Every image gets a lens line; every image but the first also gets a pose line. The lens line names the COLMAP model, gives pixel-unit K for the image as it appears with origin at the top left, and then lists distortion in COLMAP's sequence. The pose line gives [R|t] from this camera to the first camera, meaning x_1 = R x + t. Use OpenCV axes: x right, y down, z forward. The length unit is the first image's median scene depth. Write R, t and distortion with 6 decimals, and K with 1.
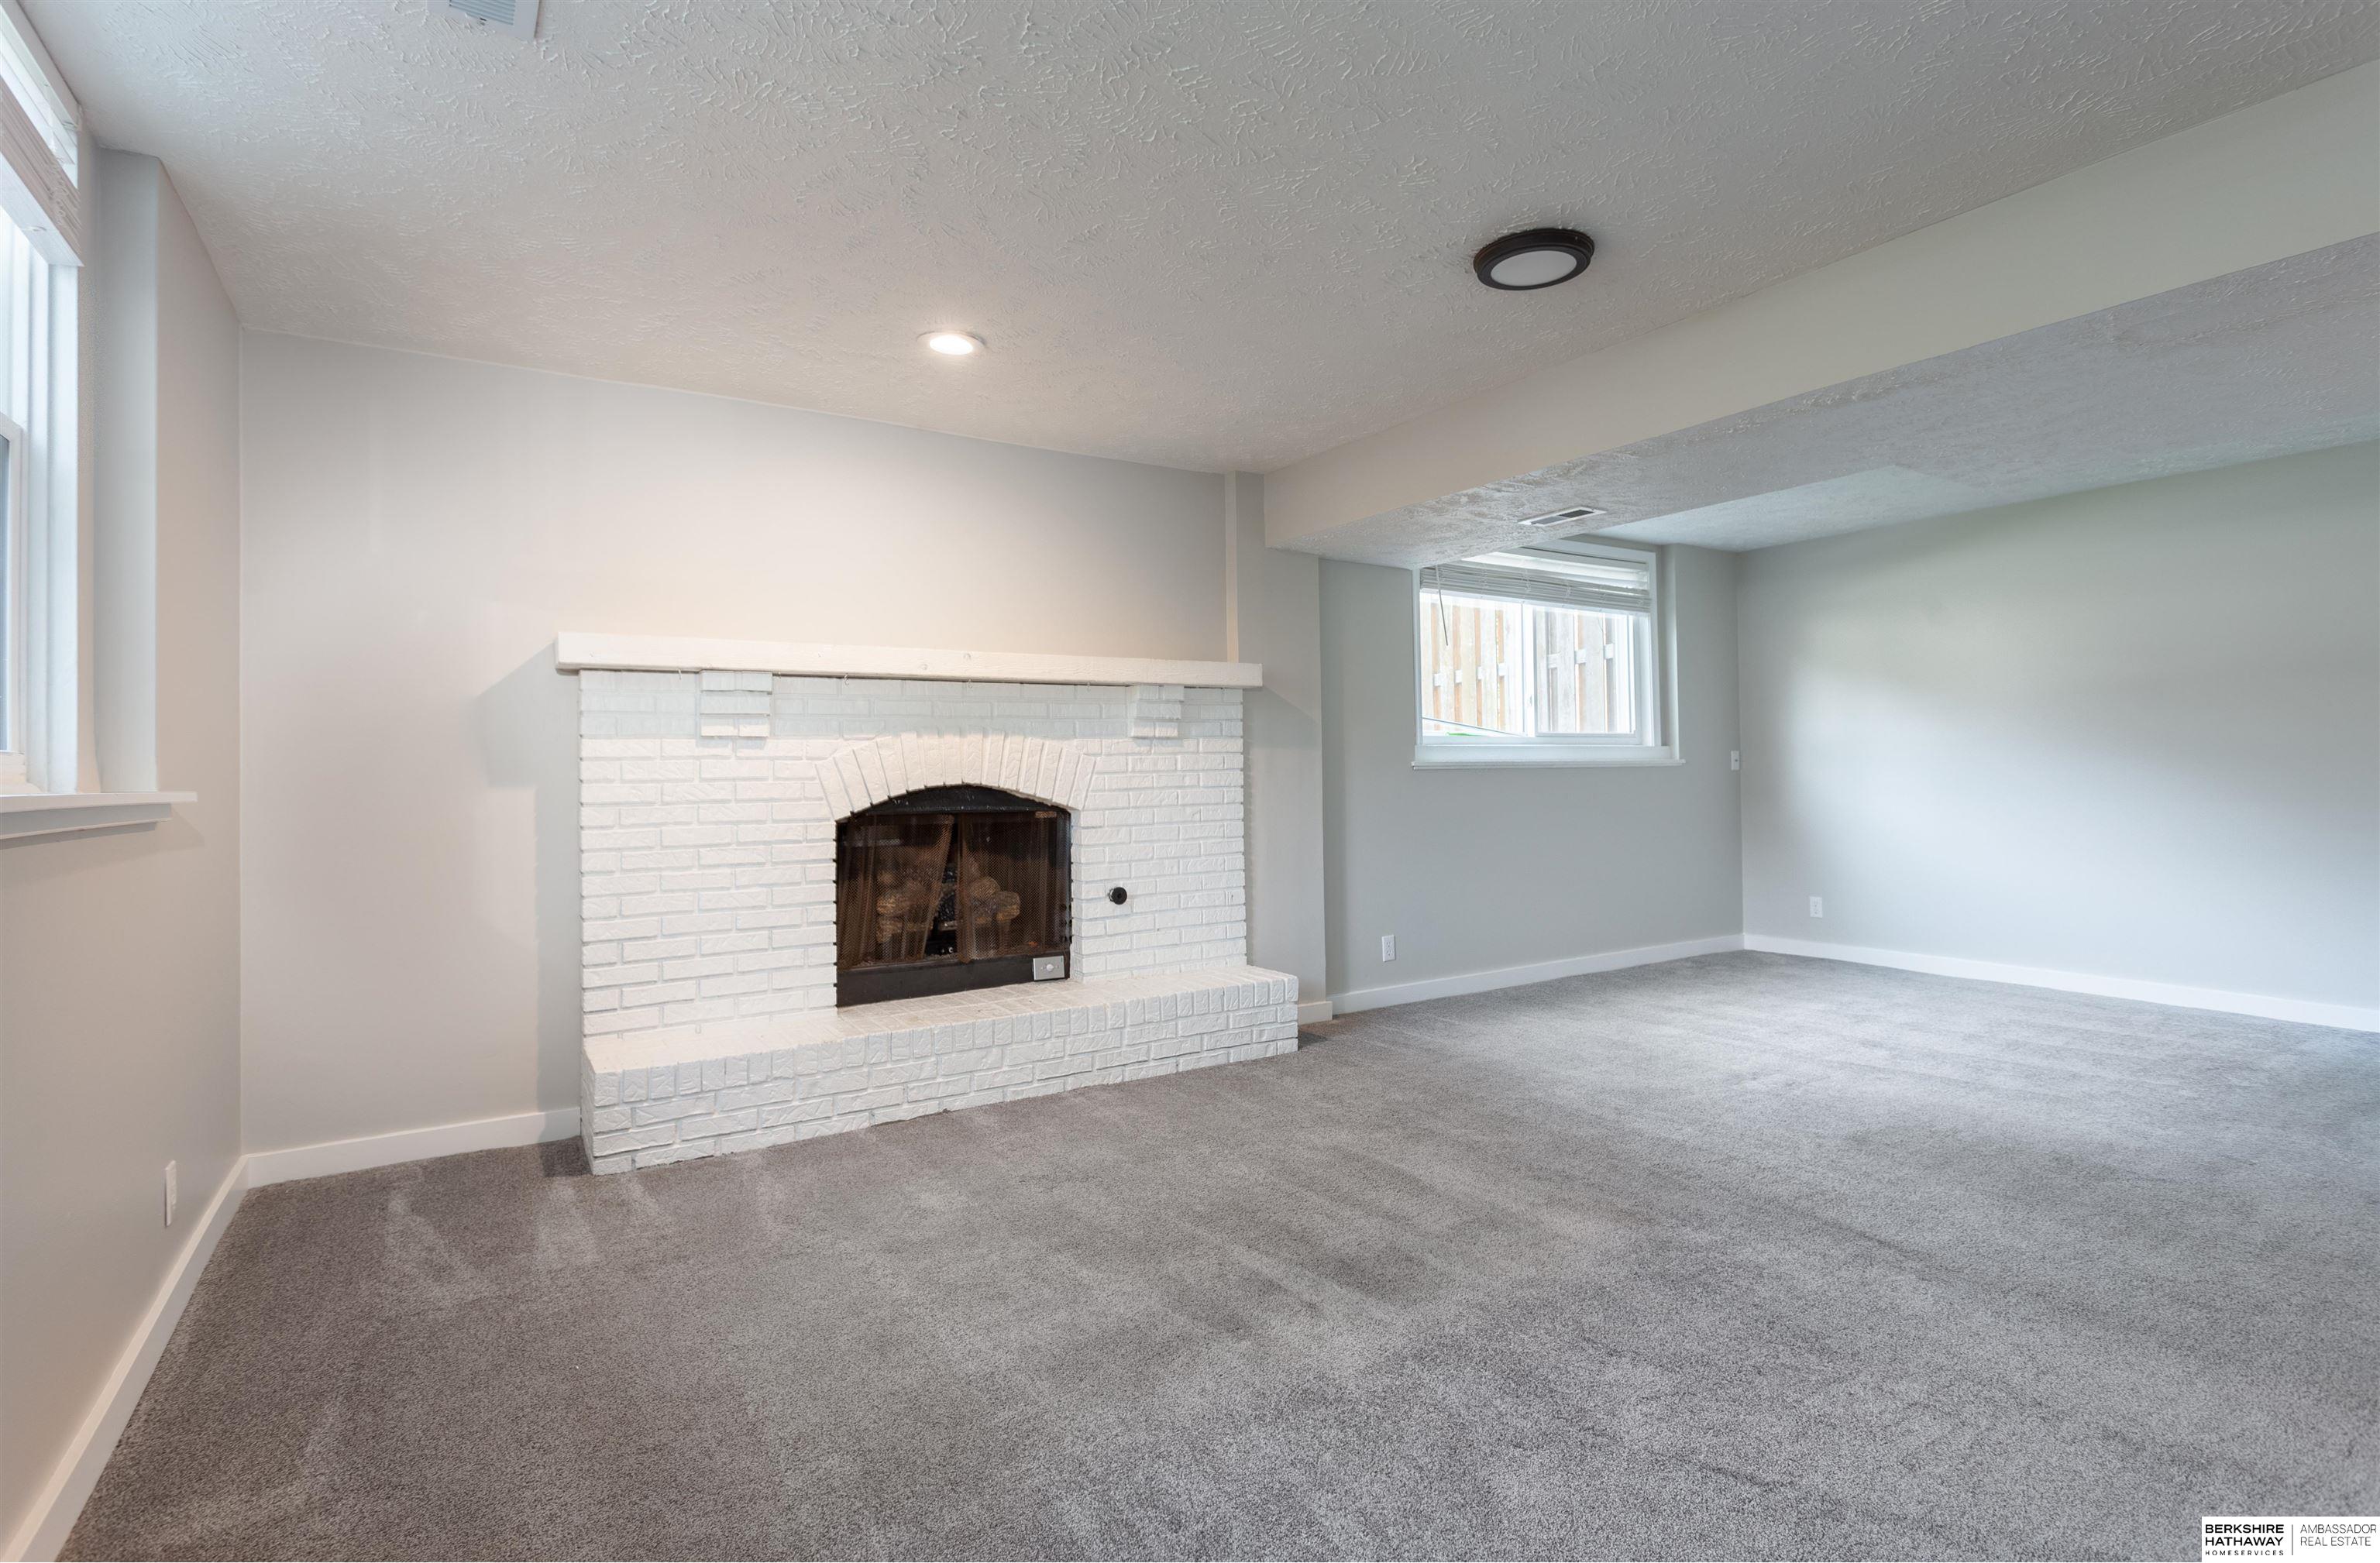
lens RADIAL K [[1155.5, 0, 1193.5], [0, 1155.5, 778.4], [0, 0, 1]] dist [0.005425, -0.000003]
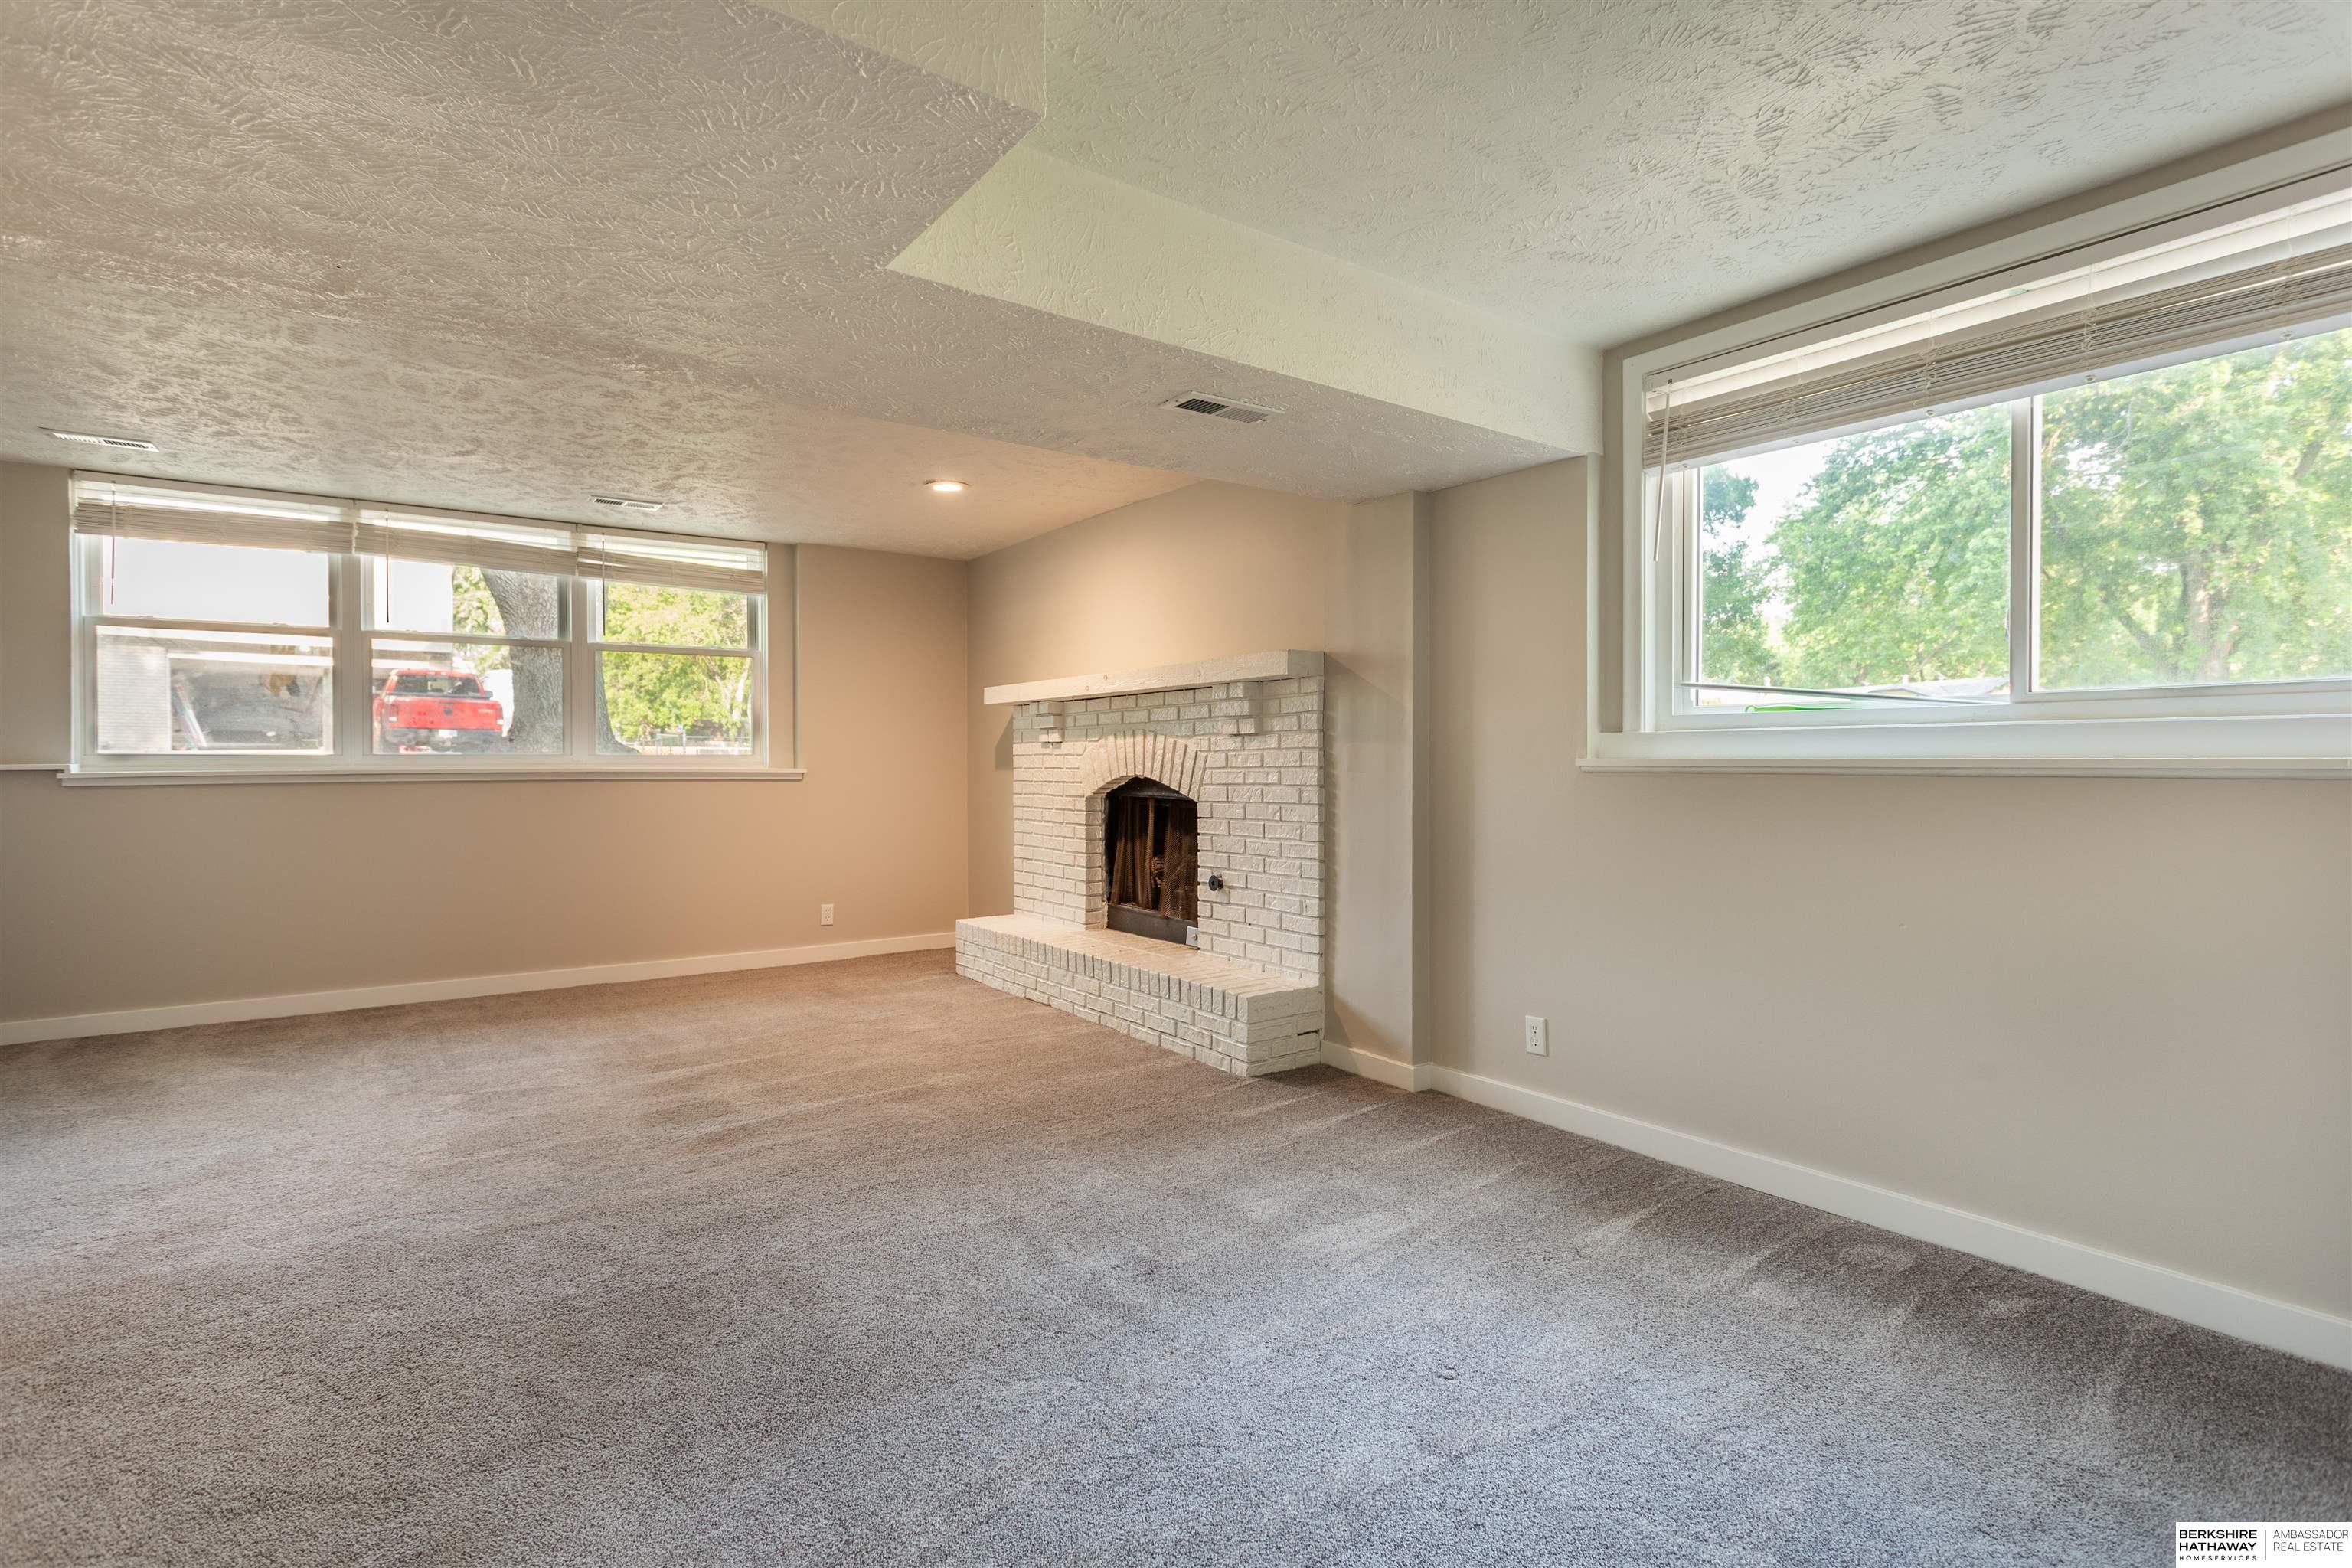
lens RADIAL K [[1142.1, 0, 1179.6], [0, 1142.1, 773.0], [0, 0, 1]] dist [0.005425, -0.000003]
pose [[0.057289, 0.032442, -0.997830, 1.020571], [0.007533, 0.999429, 0.032927, -0.036781], [0.998329, -0.009403, 0.057012, 0.937360]]
